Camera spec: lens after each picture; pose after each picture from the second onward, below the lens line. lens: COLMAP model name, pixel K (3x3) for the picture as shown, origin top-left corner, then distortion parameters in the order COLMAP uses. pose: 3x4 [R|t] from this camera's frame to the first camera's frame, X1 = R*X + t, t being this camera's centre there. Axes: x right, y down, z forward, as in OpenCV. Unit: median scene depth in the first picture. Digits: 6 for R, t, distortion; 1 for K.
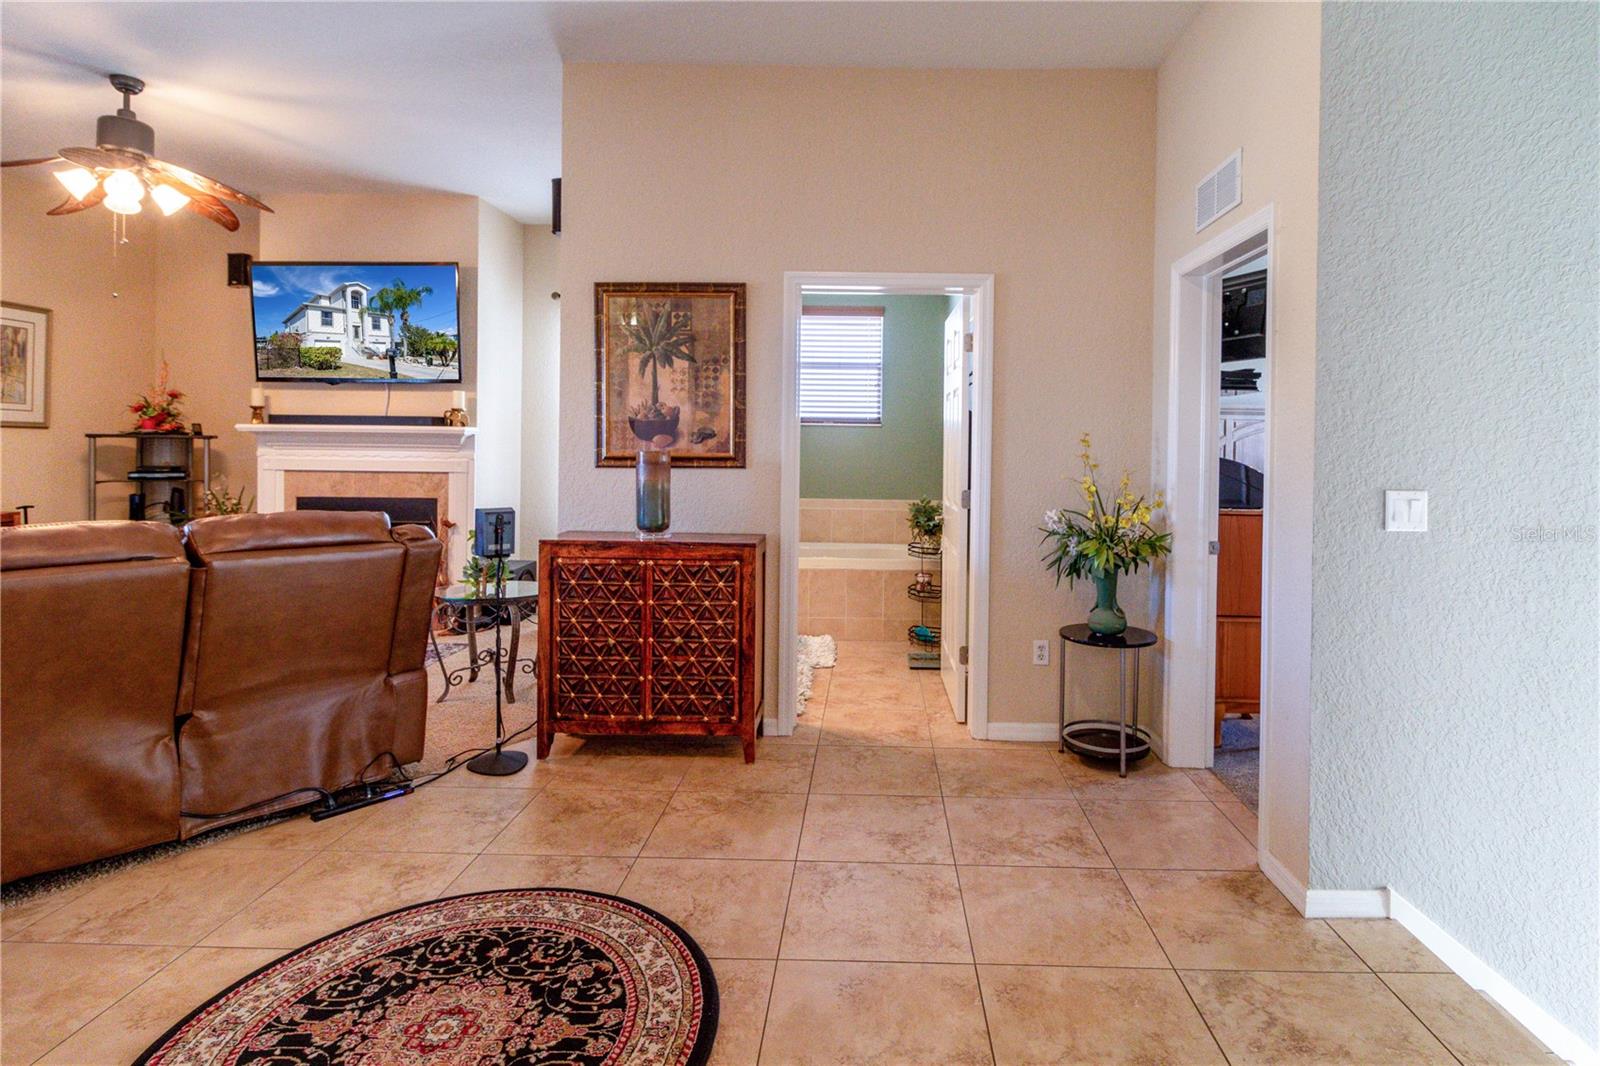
lens RADIAL K [[850.5, 0, 884.6], [0, 850.5, 452.4], [0, 0, 1]] dist [0.001666, 0.002843]
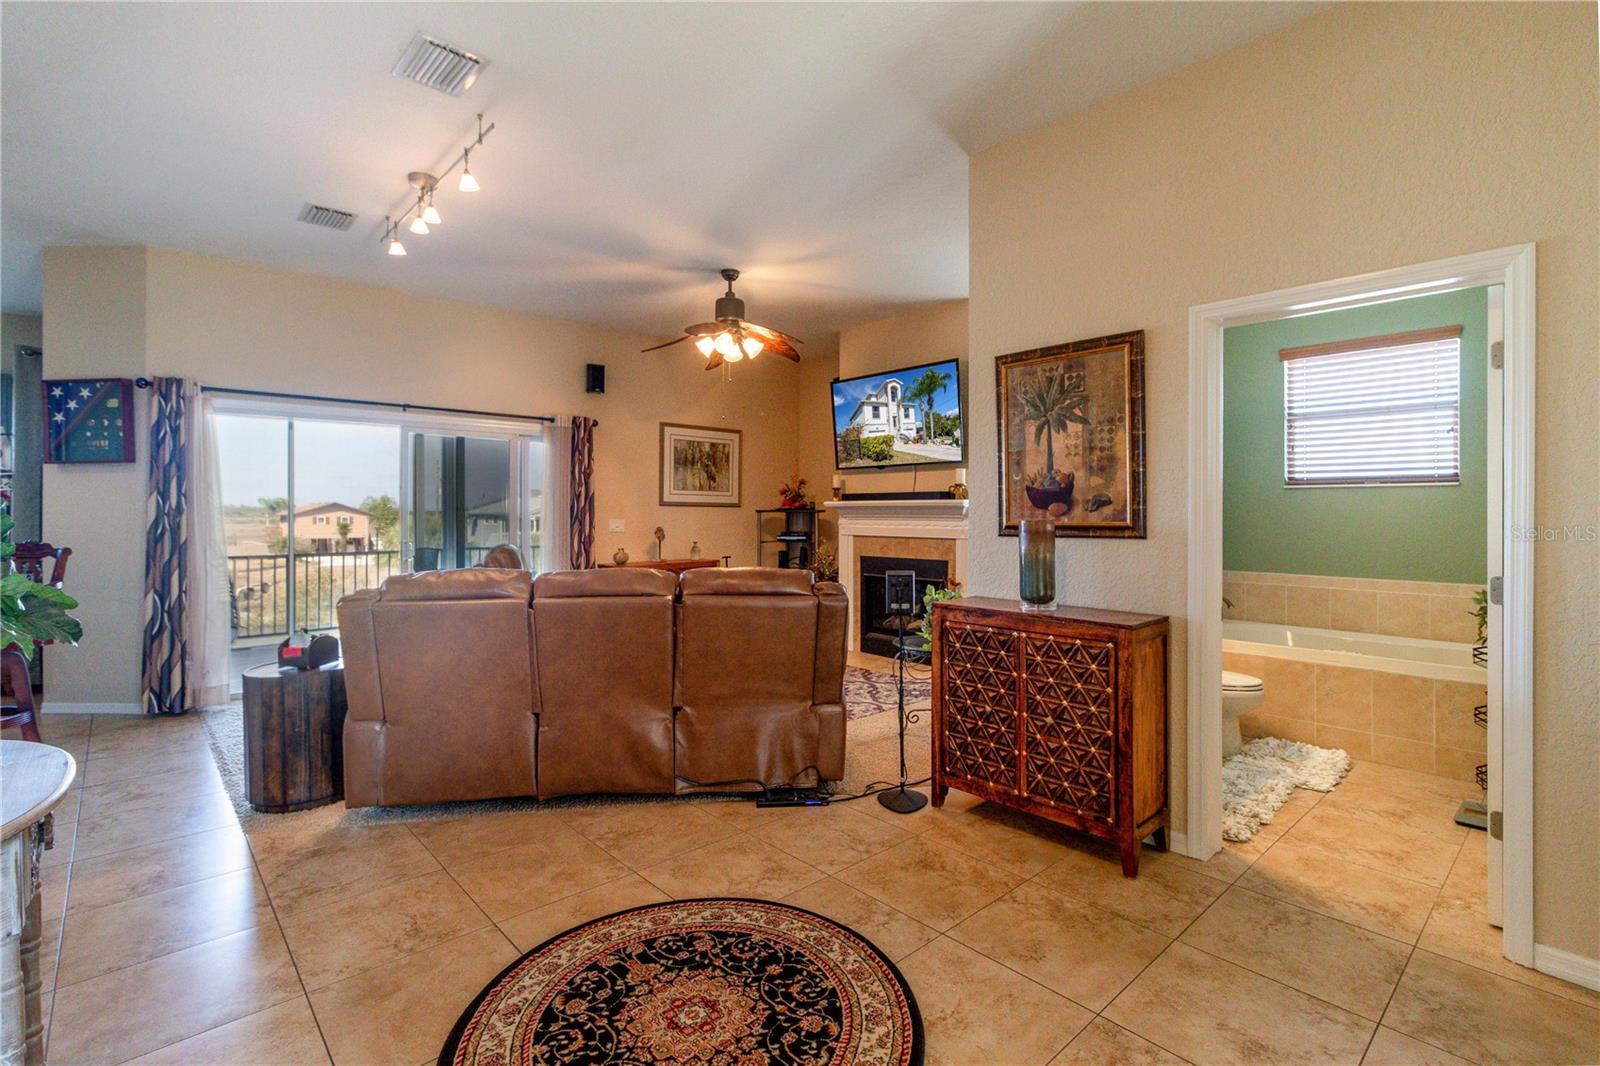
lens RADIAL K [[770.1, 0, 800.4], [0, 770.1, 512.5], [0, 0, 1]] dist [0.010552, -0.002047]
pose [[0.670563, -0.011879, -0.741757, 0.198604], [0.003311, 0.999910, -0.013020, 0.000482], [0.741845, 0.006275, 0.670542, 0.207055]]
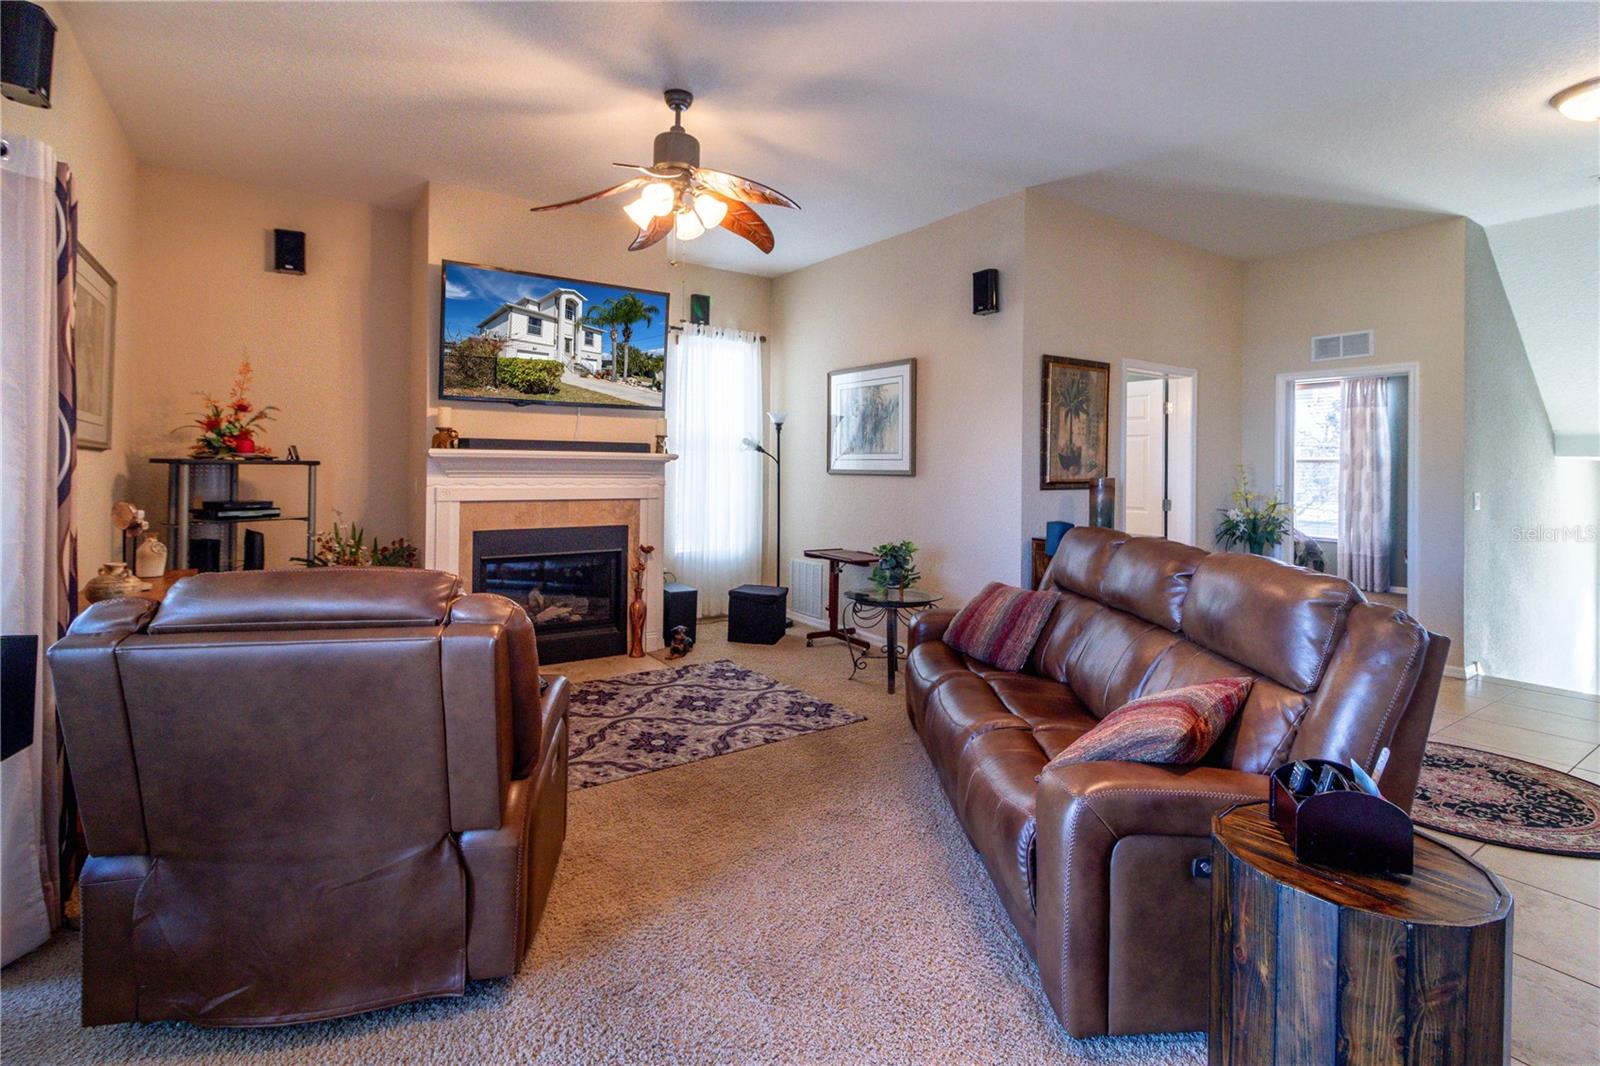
lens RADIAL K [[770.1, 0, 797.6], [0, 770.1, 462.5], [0, 0, 1]] dist [0.010552, -0.002047]
pose [[0.813307, 0.001783, 0.581832, -1.440306], [0.001083, 0.999989, -0.004579, -0.021818], [-0.581834, 0.004354, 0.813296, 0.233773]]
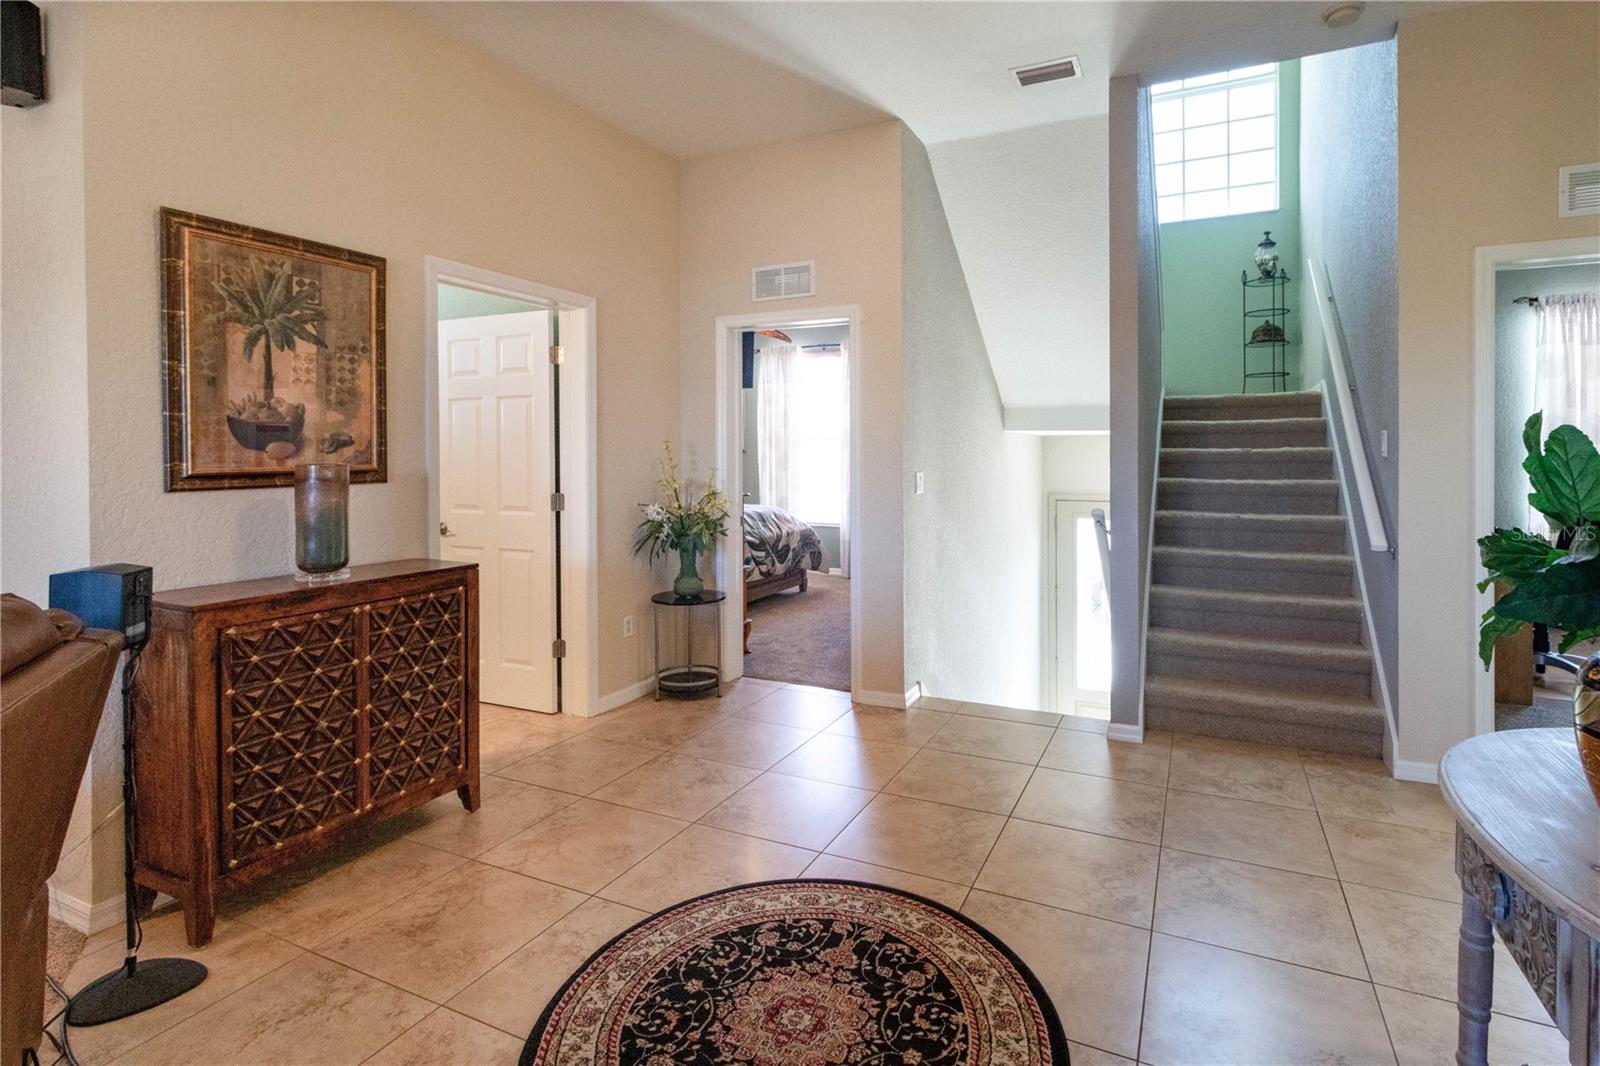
lens RADIAL K [[770.1, 0, 868.5], [0, 770.1, 460.4], [0, 0, 1]] dist [0.010552, -0.002047]
pose [[0.389816, -0.020738, 0.920659, -0.704108], [0.013955, 0.999765, 0.016611, -0.009295], [-0.920787, 0.006372, 0.390014, 0.287934]]
